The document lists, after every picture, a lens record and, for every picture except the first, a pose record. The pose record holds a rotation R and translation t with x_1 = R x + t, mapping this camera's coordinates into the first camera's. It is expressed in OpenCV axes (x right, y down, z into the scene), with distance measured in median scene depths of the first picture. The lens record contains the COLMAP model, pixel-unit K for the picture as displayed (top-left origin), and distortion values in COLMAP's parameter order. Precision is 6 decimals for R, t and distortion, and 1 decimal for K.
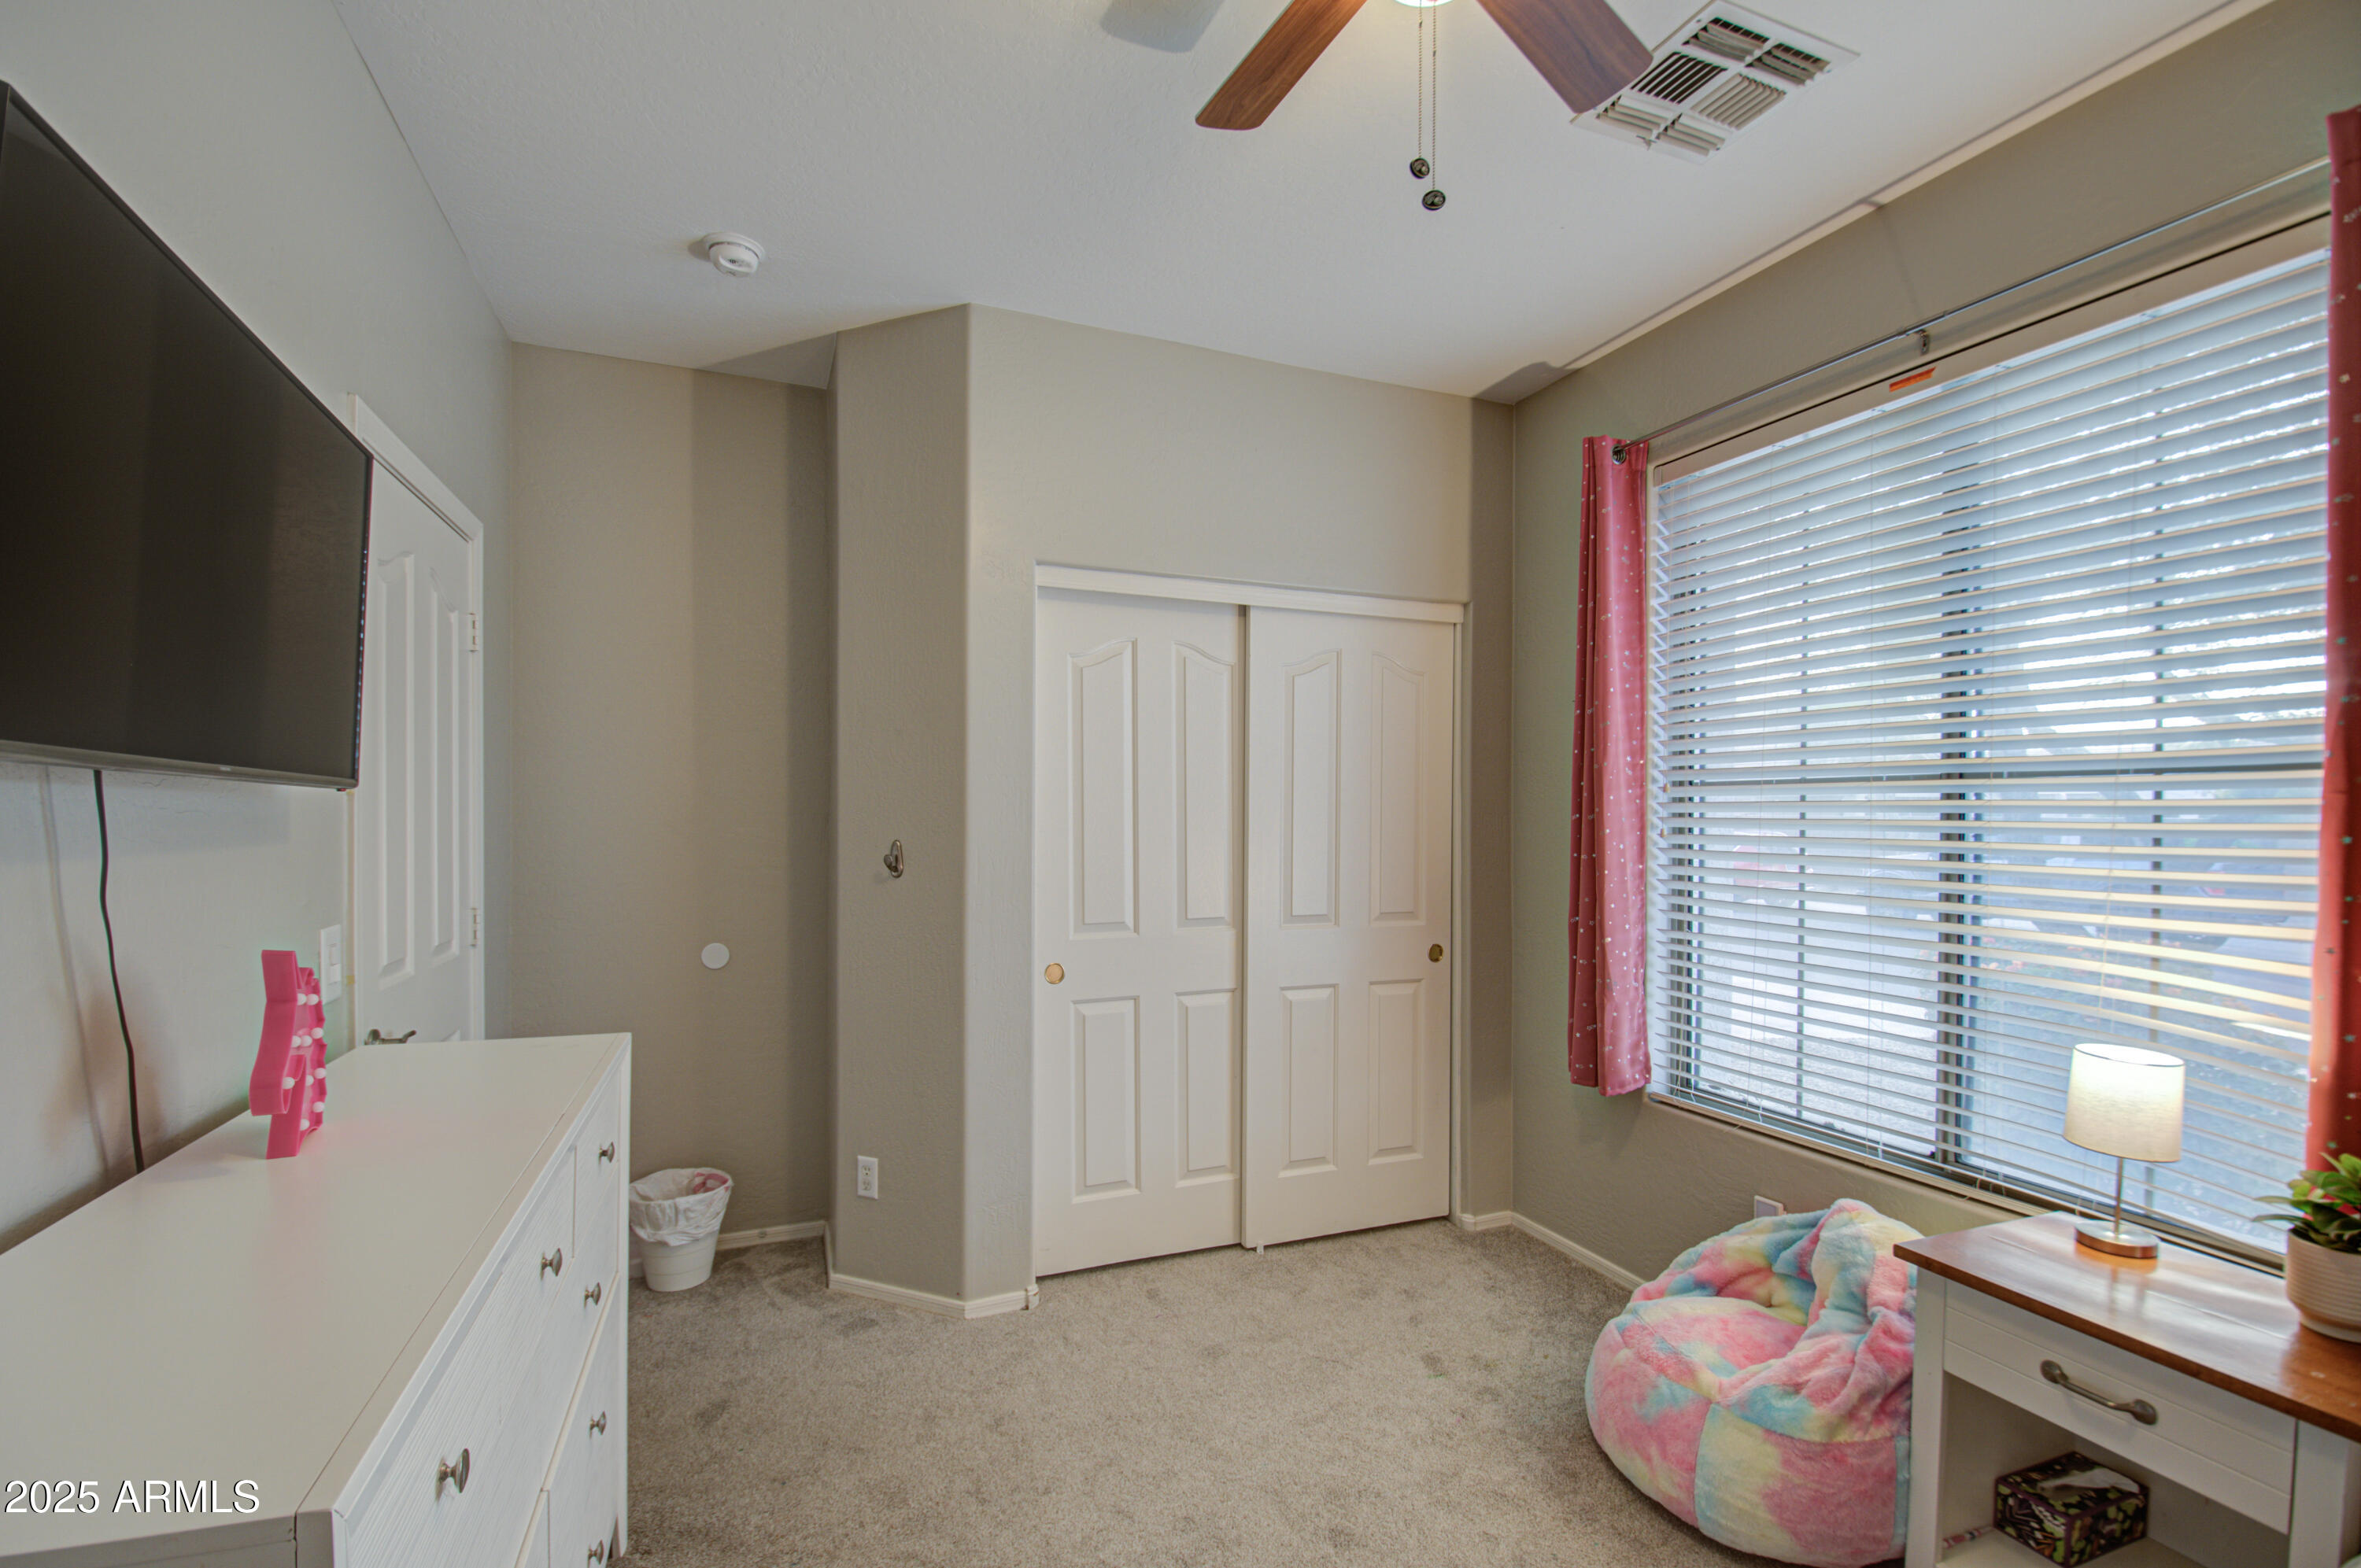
lens RADIAL K [[1049.0, 0, 1174.0], [0, 1049.0, 798.7], [0, 0, 1]] dist [-0.001719, -0.000639]
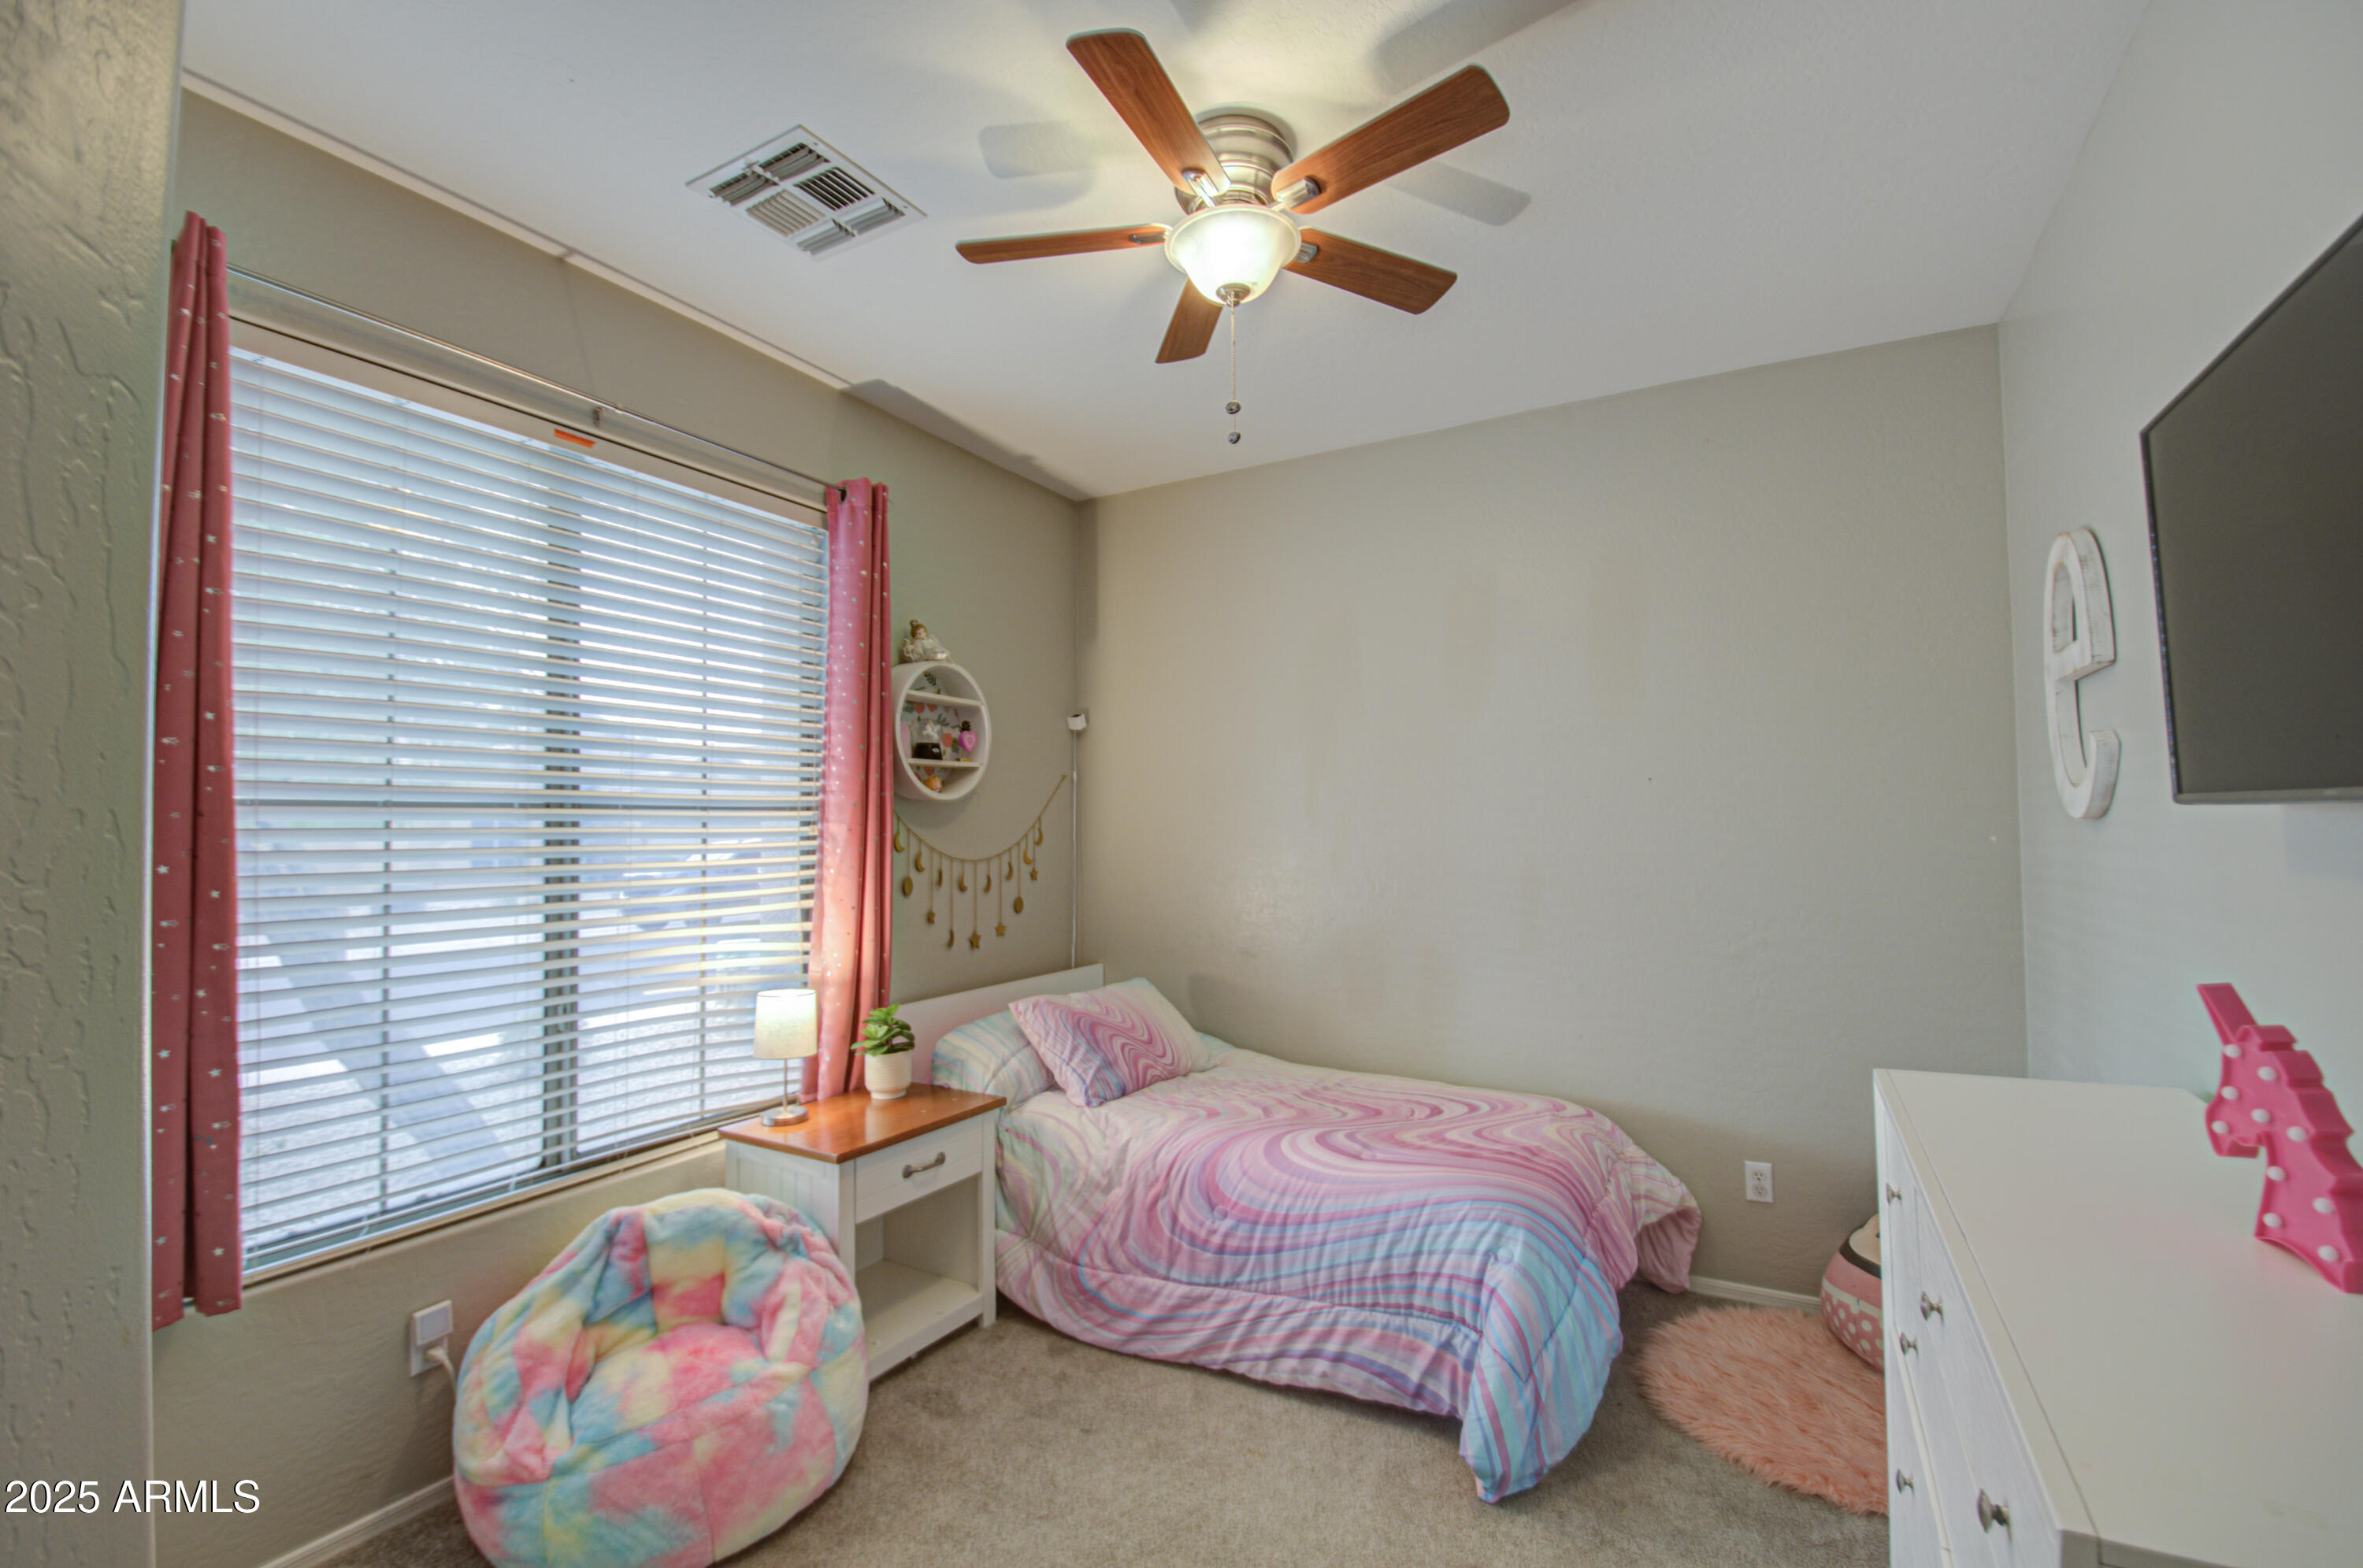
lens RADIAL K [[1049.9, 0, 1175.0], [0, 1049.9, 798.7], [0, 0, 1]] dist [-0.001719, -0.000639]
pose [[-0.611858, 0.033783, 0.790246, -0.507347], [0.005700, 0.999250, -0.038304, 0.016456], [-0.790947, -0.018932, -0.611592, 1.141820]]
